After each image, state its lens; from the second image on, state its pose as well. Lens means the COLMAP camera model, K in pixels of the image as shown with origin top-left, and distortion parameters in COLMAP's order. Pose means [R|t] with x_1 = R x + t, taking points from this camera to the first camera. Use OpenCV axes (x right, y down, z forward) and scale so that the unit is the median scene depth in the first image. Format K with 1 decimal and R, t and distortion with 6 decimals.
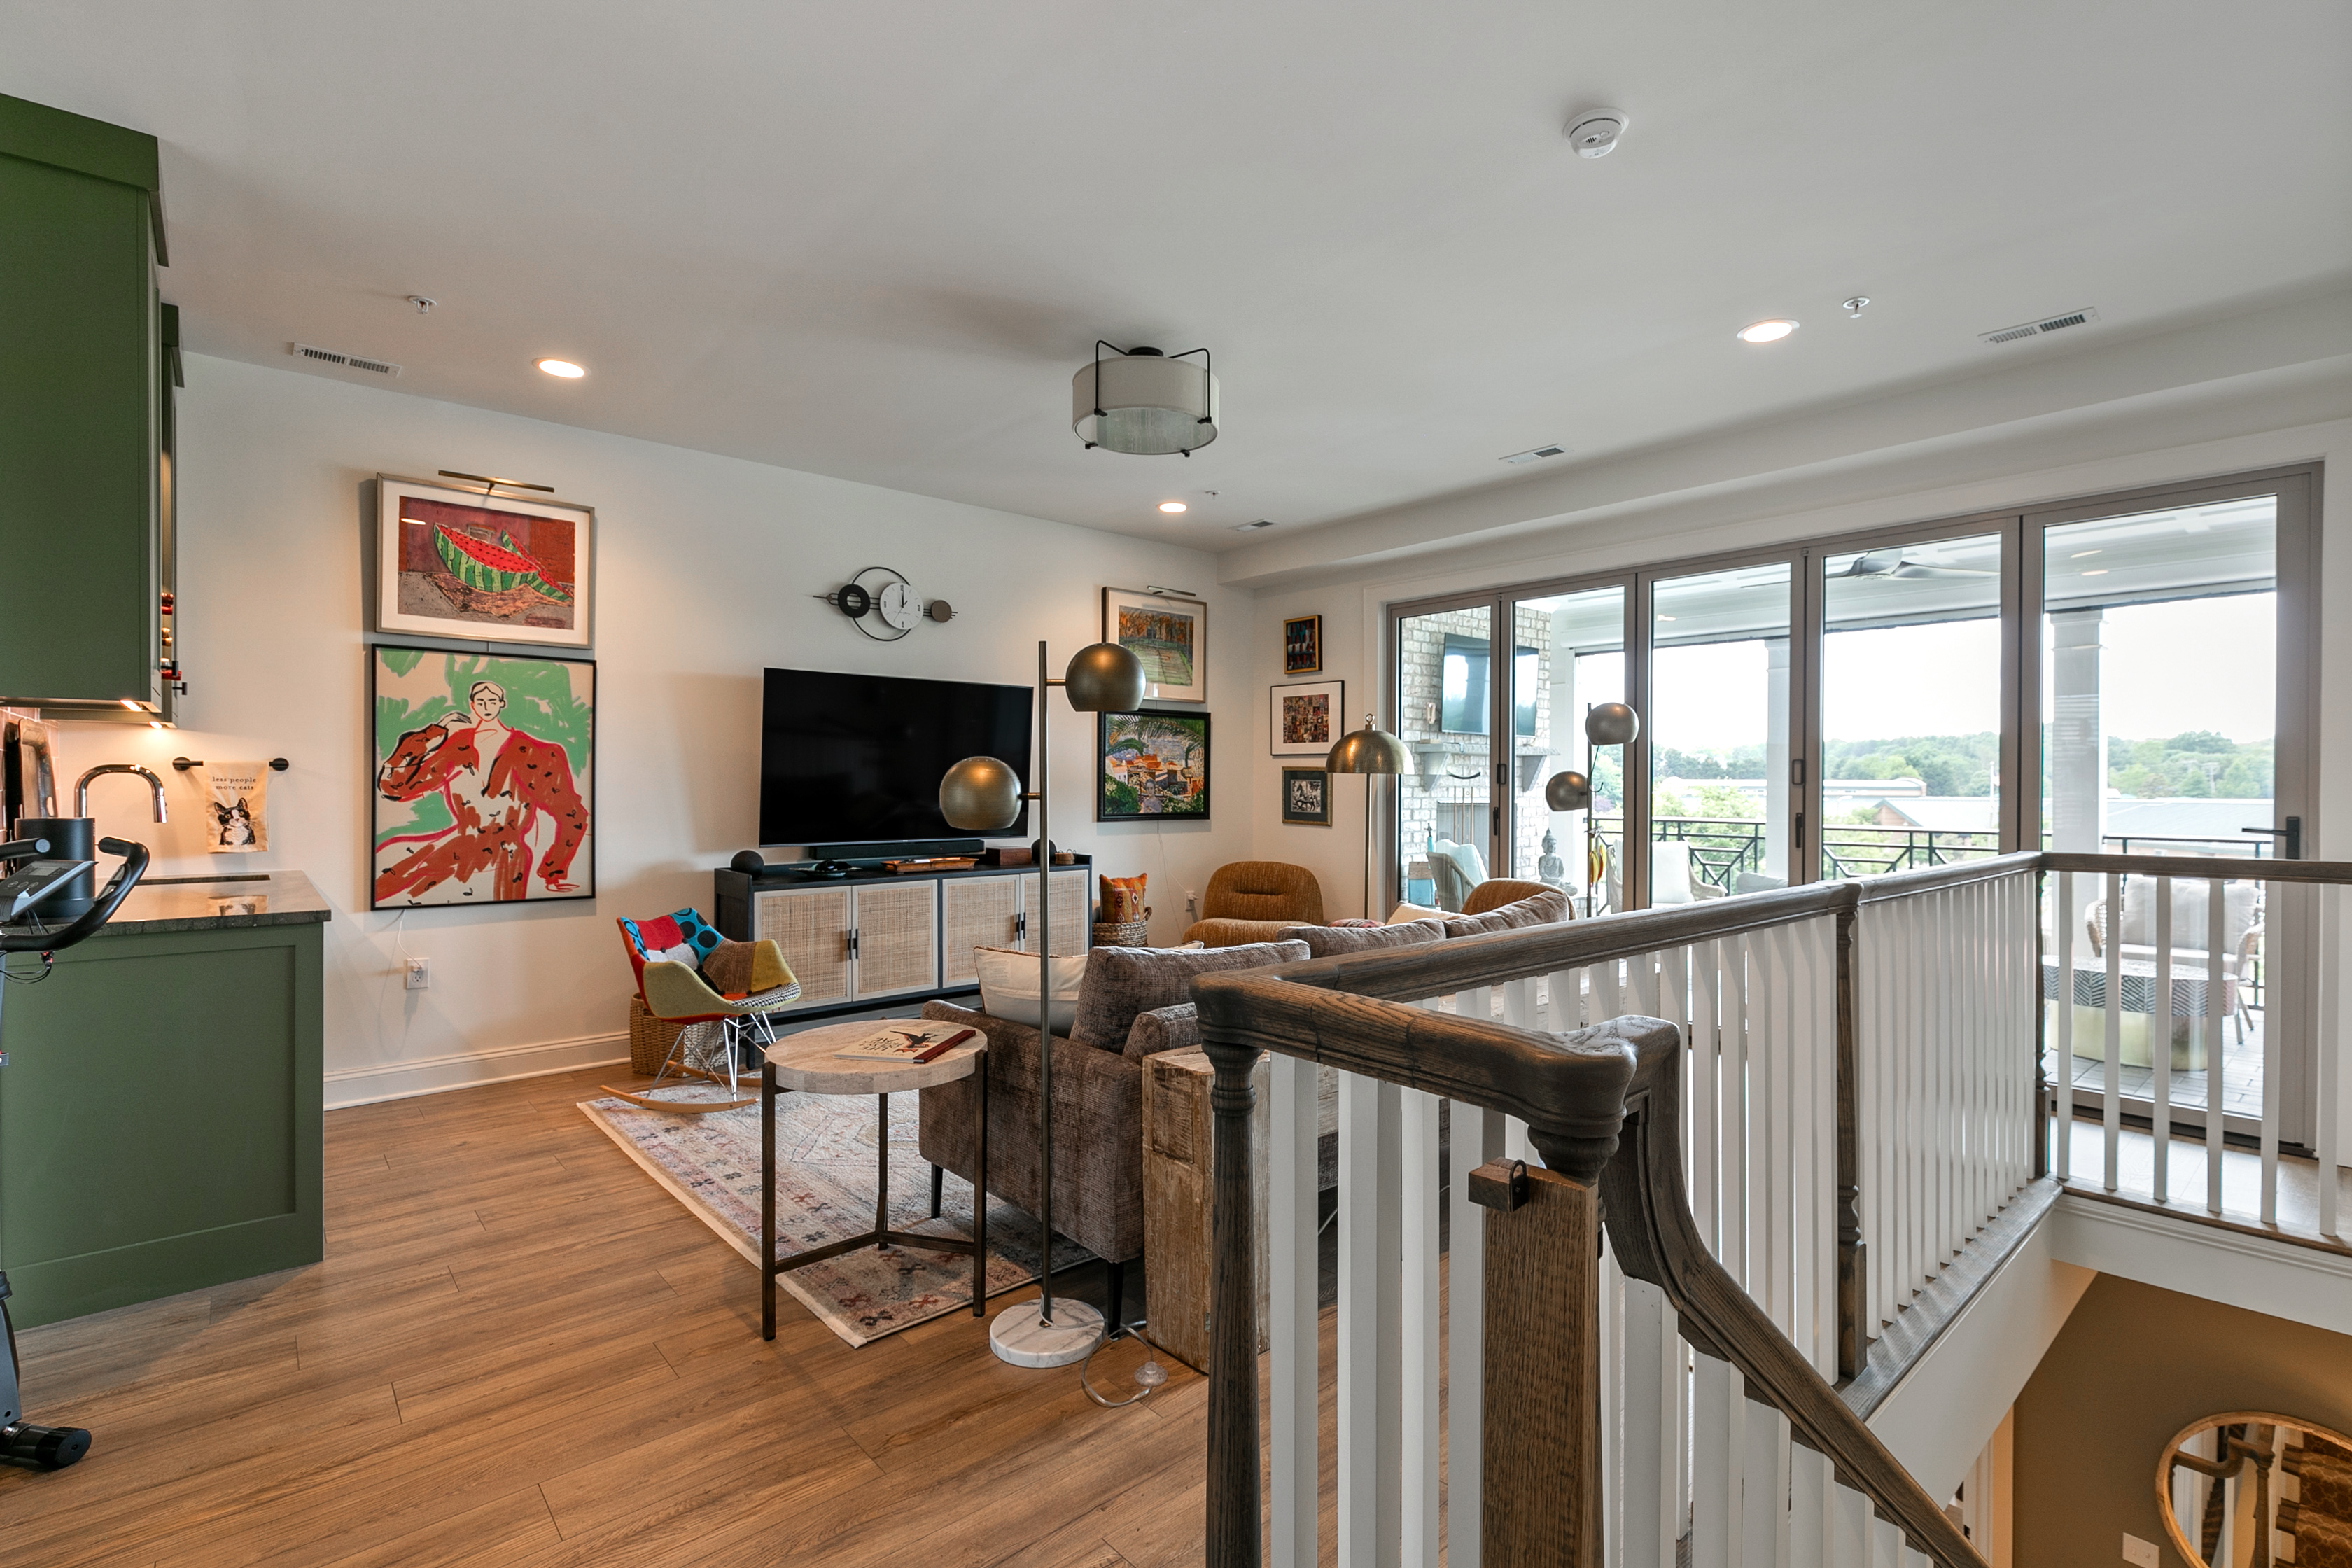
lens RADIAL K [[1087.6, 0, 1213.0], [0, 1087.6, 789.5], [0, 0, 1]] dist [0.008622, -0.002733]
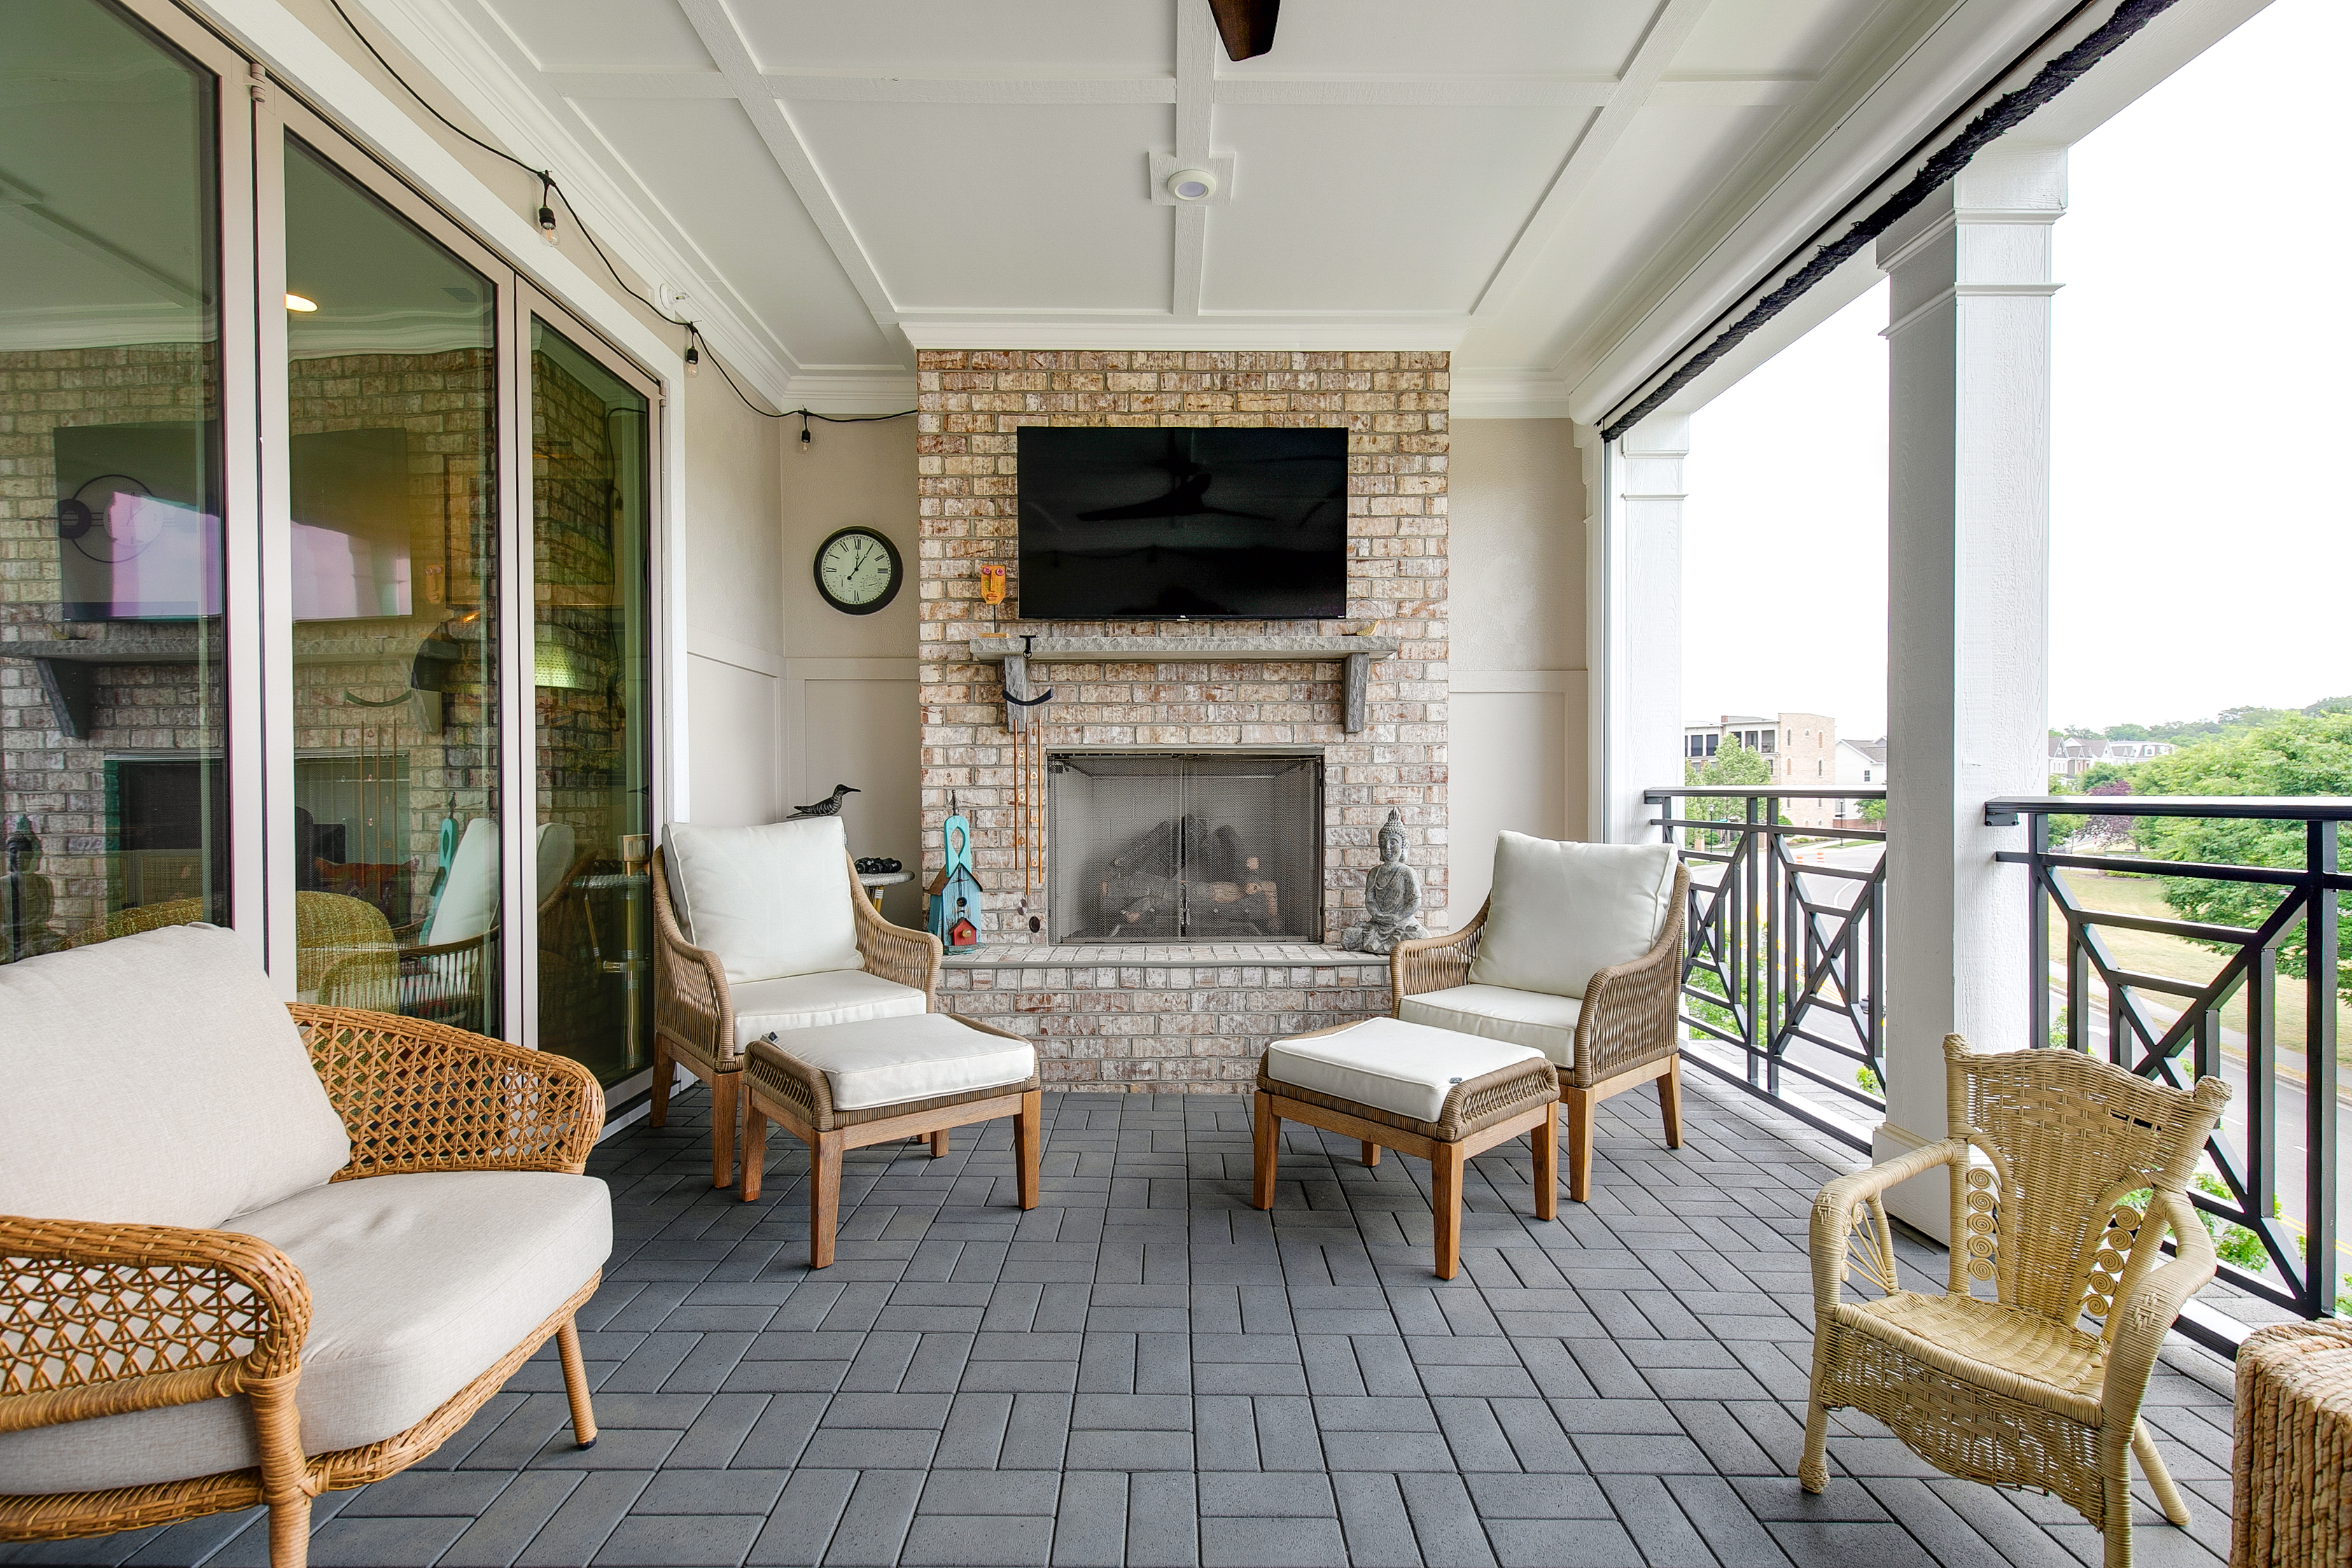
lens RADIAL K [[1087.6, 0, 1207.6], [0, 1087.6, 805.8], [0, 0, 1]] dist [0.008622, -0.002733]
pose [[0.746407, -0.000012, -0.665490, 0.924714], [0.007663, 0.999934, 0.008576, 0.048385], [0.665446, -0.011501, 0.746358, 0.982292]]
